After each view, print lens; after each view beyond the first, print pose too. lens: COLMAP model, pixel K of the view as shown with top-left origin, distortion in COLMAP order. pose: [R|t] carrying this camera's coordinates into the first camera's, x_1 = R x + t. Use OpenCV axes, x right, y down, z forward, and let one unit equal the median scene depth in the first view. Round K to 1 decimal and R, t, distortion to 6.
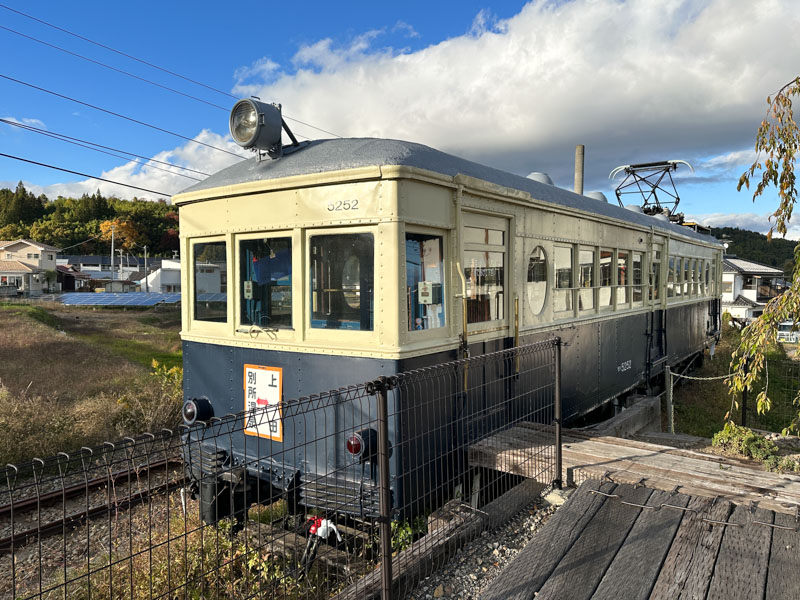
lens RADIAL K [[567.8, 0, 400.0], [0, 567.8, 300.0], [0, 0, 1]] dist [0.006602, 0.000951]
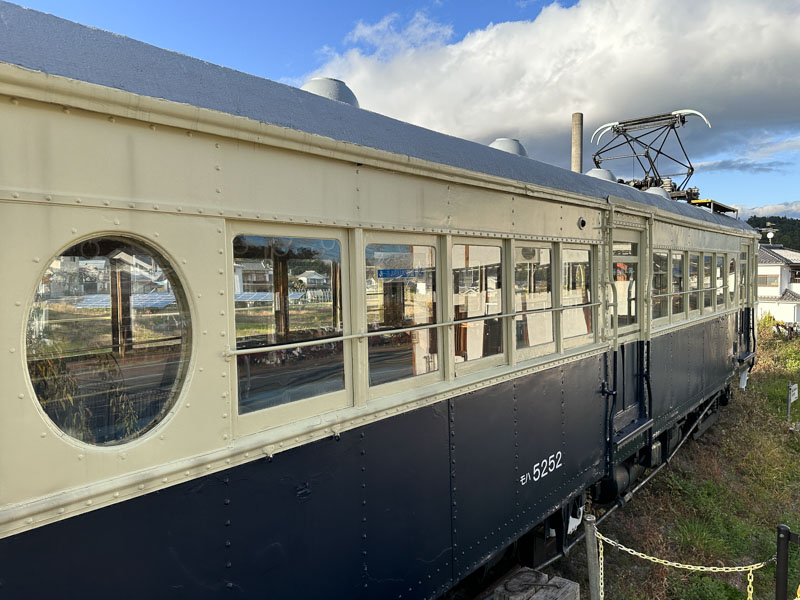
lens RADIAL K [[580.2, 0, 398.9], [0, 580.2, 295.7], [0, 0, 1]] dist [-0.004872, -0.000209]
pose [[0.998453, -0.012613, -0.054160, 0.161952], [0.012515, 0.999919, -0.002133, -0.021729], [0.054182, 0.001451, 0.998530, 0.257772]]
